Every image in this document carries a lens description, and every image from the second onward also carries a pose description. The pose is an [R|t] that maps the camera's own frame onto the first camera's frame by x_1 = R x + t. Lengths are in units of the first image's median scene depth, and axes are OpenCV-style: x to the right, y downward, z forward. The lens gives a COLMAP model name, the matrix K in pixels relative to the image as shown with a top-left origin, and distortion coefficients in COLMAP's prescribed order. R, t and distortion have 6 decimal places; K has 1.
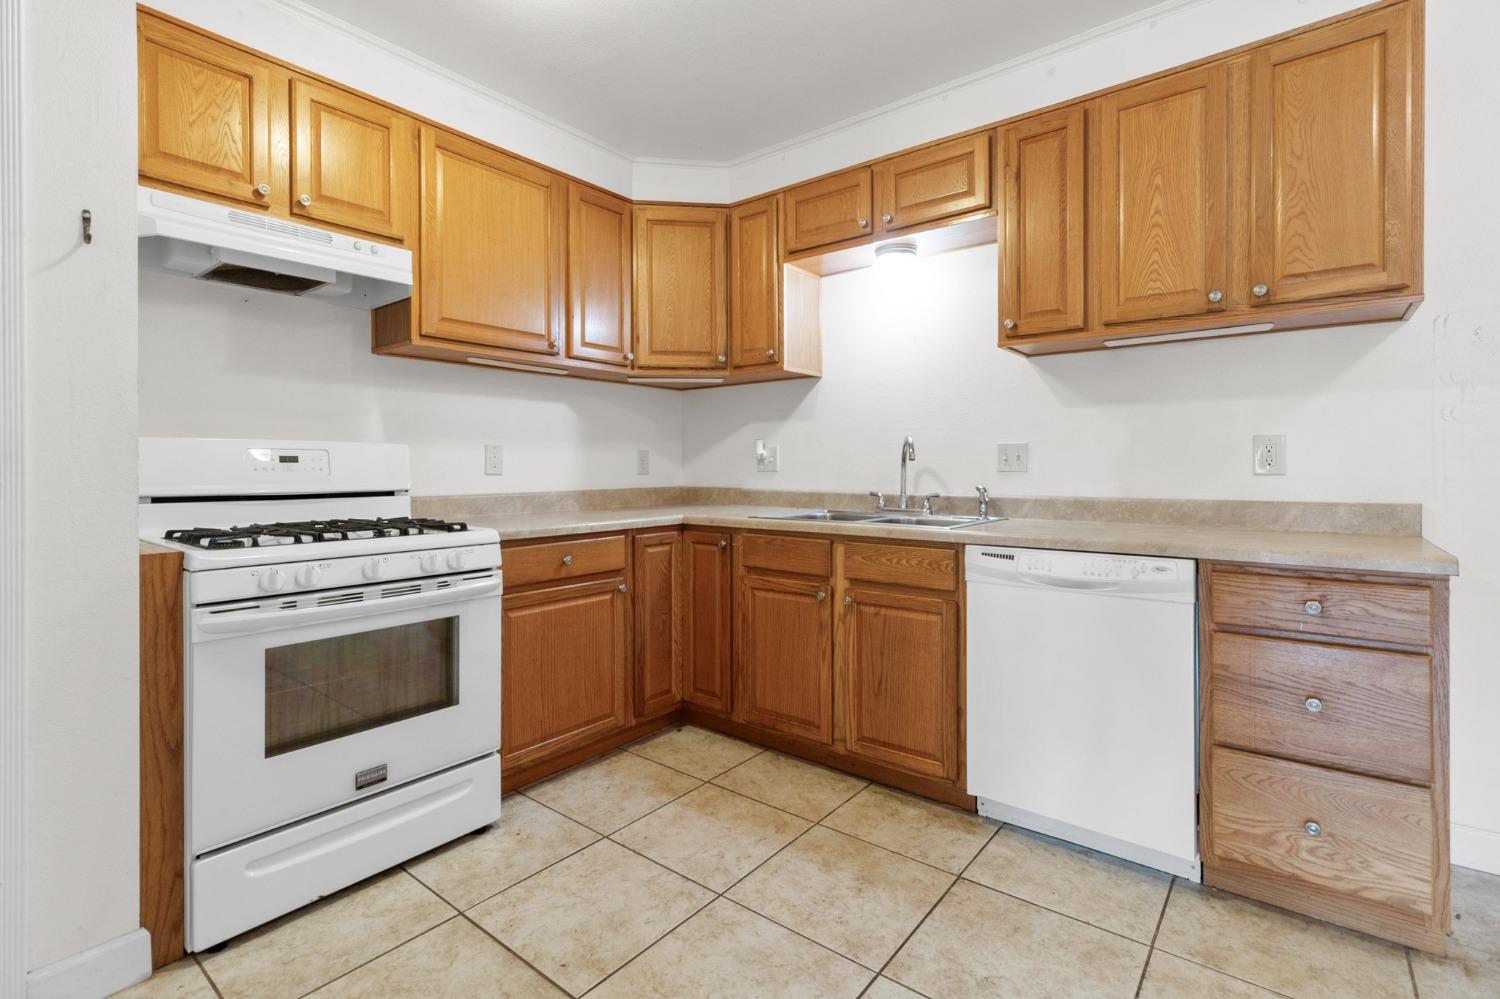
lens RADIAL K [[696.8, 0, 749.2], [0, 696.8, 471.0], [0, 0, 1]] dist [-0.000302, -0.000099]
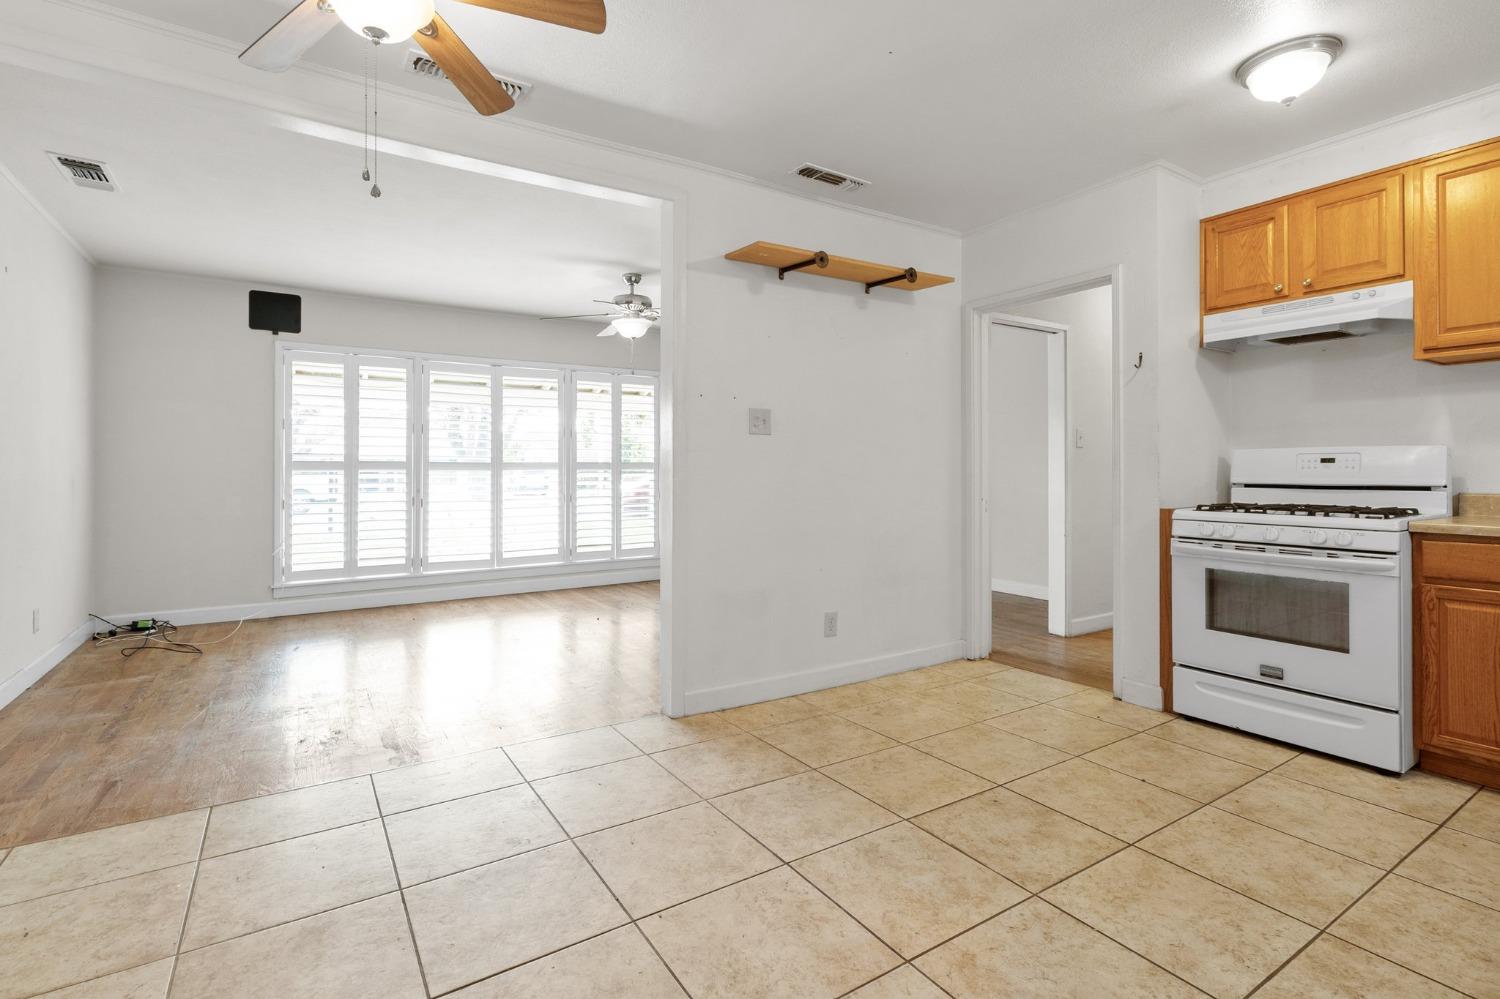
lens RADIAL K [[696.8, 0, 749.2], [0, 696.8, 471.0], [0, 0, 1]] dist [-0.000302, -0.000099]
pose [[-0.320700, 0.003159, -0.947176, 1.215351], [-0.001703, 0.999991, 0.003912, 0.000924], [0.947179, 0.002868, -0.320692, 0.403699]]
